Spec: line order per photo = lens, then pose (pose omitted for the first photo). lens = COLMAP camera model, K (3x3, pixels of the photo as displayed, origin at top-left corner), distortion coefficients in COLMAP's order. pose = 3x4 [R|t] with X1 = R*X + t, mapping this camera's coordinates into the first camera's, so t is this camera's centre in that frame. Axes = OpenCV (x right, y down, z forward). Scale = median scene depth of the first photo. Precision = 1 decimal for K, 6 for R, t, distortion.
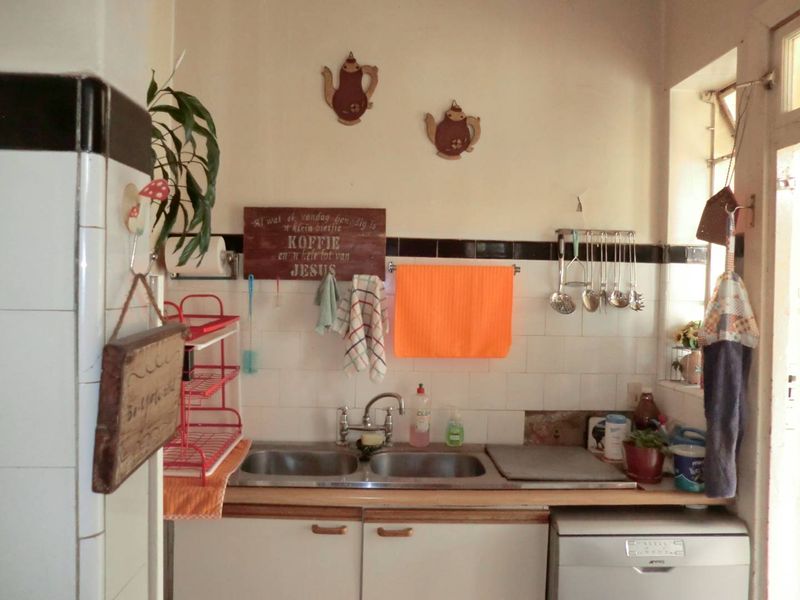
lens RADIAL K [[638.6, 0, 400.0], [0, 638.6, 300.0], [0, 0, 1]] dist [-0.103745, 0.095554]
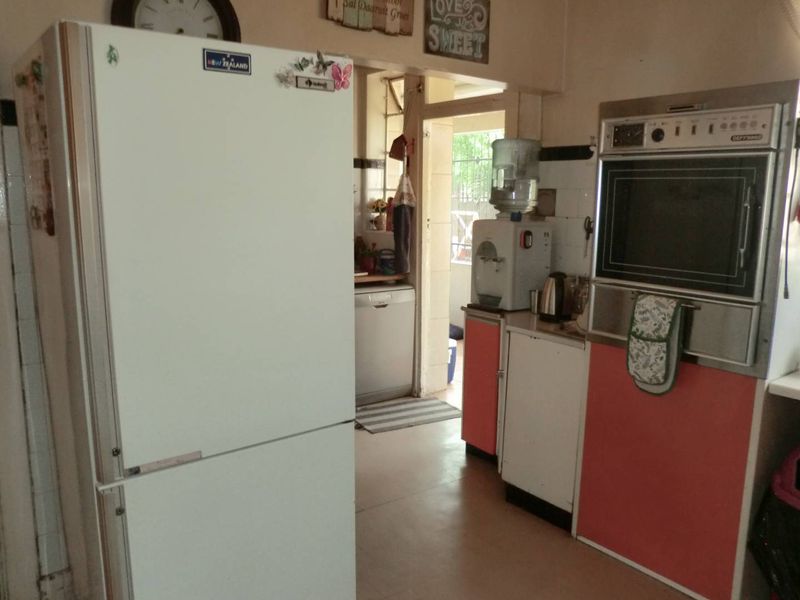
lens RADIAL K [[638.6, 0, 400.0], [0, 638.6, 300.0], [0, 0, 1]] dist [-0.103745, 0.095554]
pose [[0.826056, -0.101658, 0.554344, -0.794852], [0.014645, 0.987137, 0.159203, 0.039781], [-0.563398, -0.123392, 0.816919, -0.907138]]
